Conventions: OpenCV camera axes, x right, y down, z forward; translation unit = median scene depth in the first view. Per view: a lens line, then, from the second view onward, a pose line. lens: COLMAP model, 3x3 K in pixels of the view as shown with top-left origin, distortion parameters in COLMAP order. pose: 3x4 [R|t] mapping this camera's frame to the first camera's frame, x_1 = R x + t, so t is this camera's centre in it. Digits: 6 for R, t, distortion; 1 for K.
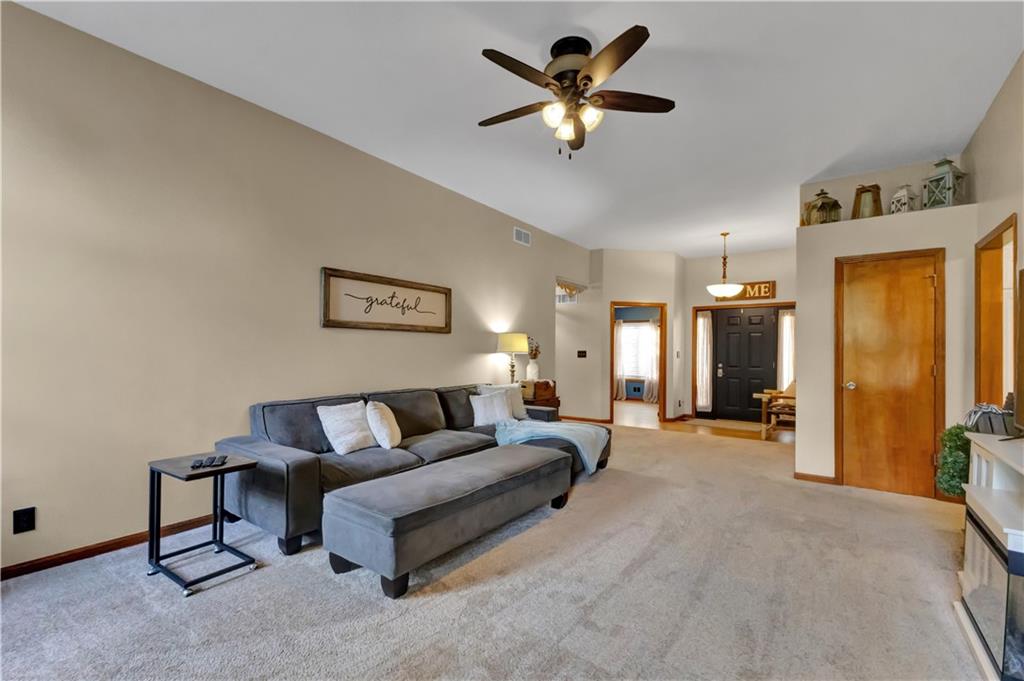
lens RADIAL K [[449.0, 0, 518.5], [0, 449.0, 350.5], [0, 0, 1]] dist [-0.001763, -0.000300]
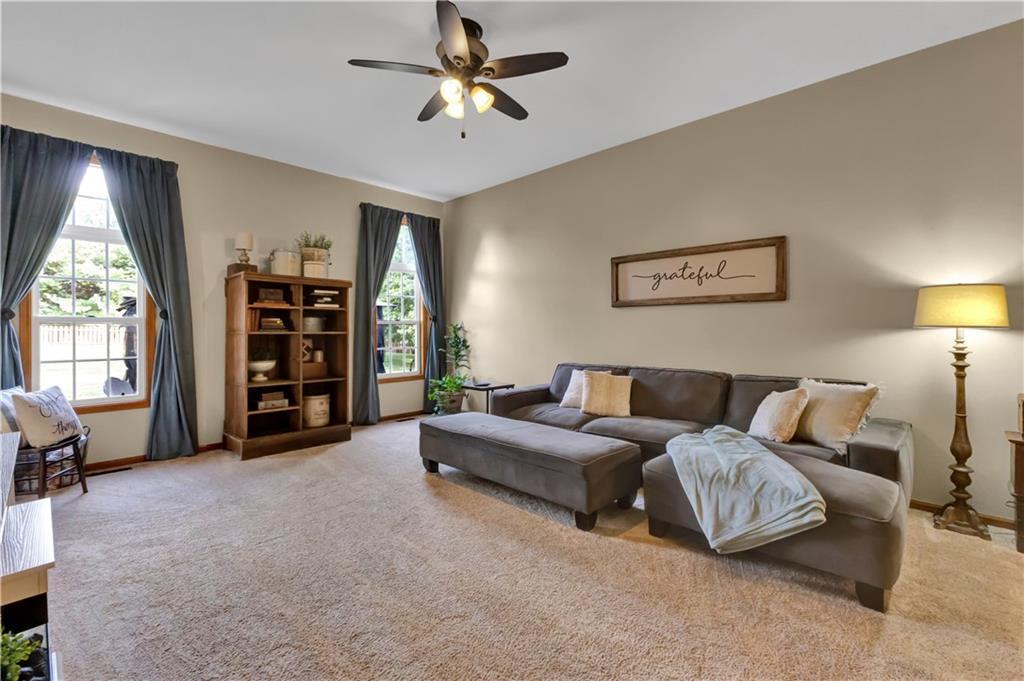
lens RADIAL K [[449.0, 0, 518.1], [0, 449.0, 329.9], [0, 0, 1]] dist [-0.001763, -0.000300]
pose [[-0.156688, -0.005068, -0.987635, 0.688662], [0.001334, 0.999985, -0.005343, 0.012560], [0.987647, -0.002154, -0.156679, 0.809141]]
